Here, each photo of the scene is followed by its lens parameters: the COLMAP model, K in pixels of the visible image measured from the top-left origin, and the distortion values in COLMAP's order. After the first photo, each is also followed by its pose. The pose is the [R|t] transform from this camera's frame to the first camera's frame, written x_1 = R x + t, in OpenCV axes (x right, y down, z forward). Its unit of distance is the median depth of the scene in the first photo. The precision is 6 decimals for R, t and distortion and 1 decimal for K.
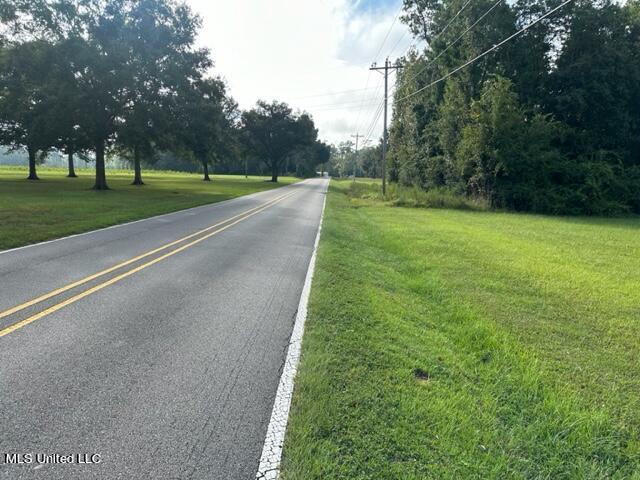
lens RADIAL K [[452.0, 0, 321.7], [0, 452.0, 240.6], [0, 0, 1]] dist [0.009592, -0.001610]
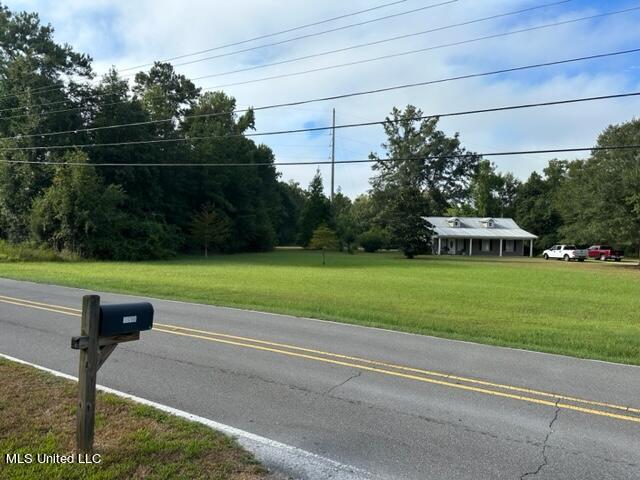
lens RADIAL K [[452.0, 0, 317.5], [0, 452.0, 242.3], [0, 0, 1]] dist [0.009592, -0.001610]
pose [[0.513620, -0.026254, 0.857616, -0.323797], [0.109740, 0.993333, -0.035314, -0.004754], [-0.850971, 0.112253, 0.513077, -0.139636]]
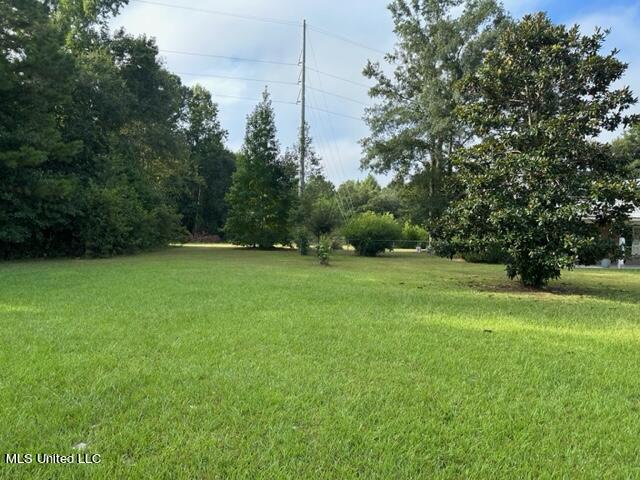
lens RADIAL K [[452.0, 0, 323.2], [0, 452.0, 237.3], [0, 0, 1]] dist [0.009592, -0.001610]
pose [[0.475124, -0.022006, 0.879644, 0.863435], [0.108302, 0.993549, -0.033642, -0.026494], [-0.873229, 0.111251, 0.474442, 0.432265]]
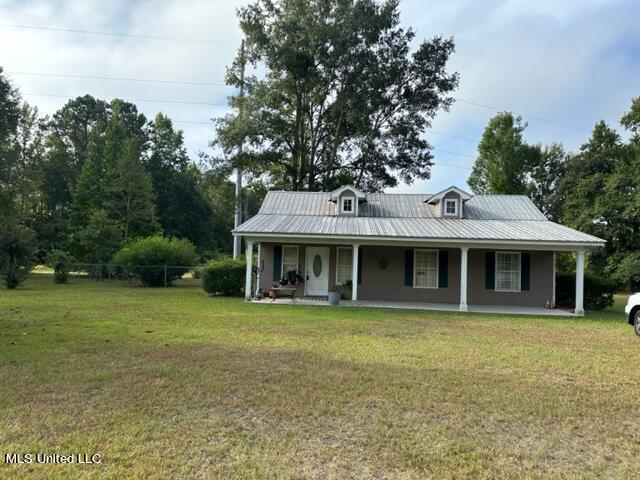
lens RADIAL K [[452.0, 0, 325.4], [0, 452.0, 239.9], [0, 0, 1]] dist [0.009592, -0.001610]
pose [[0.613068, 0.035349, 0.789239, 1.368453], [0.091133, 0.989165, -0.115094, 0.042797], [-0.784757, 0.142486, 0.603204, -0.001092]]
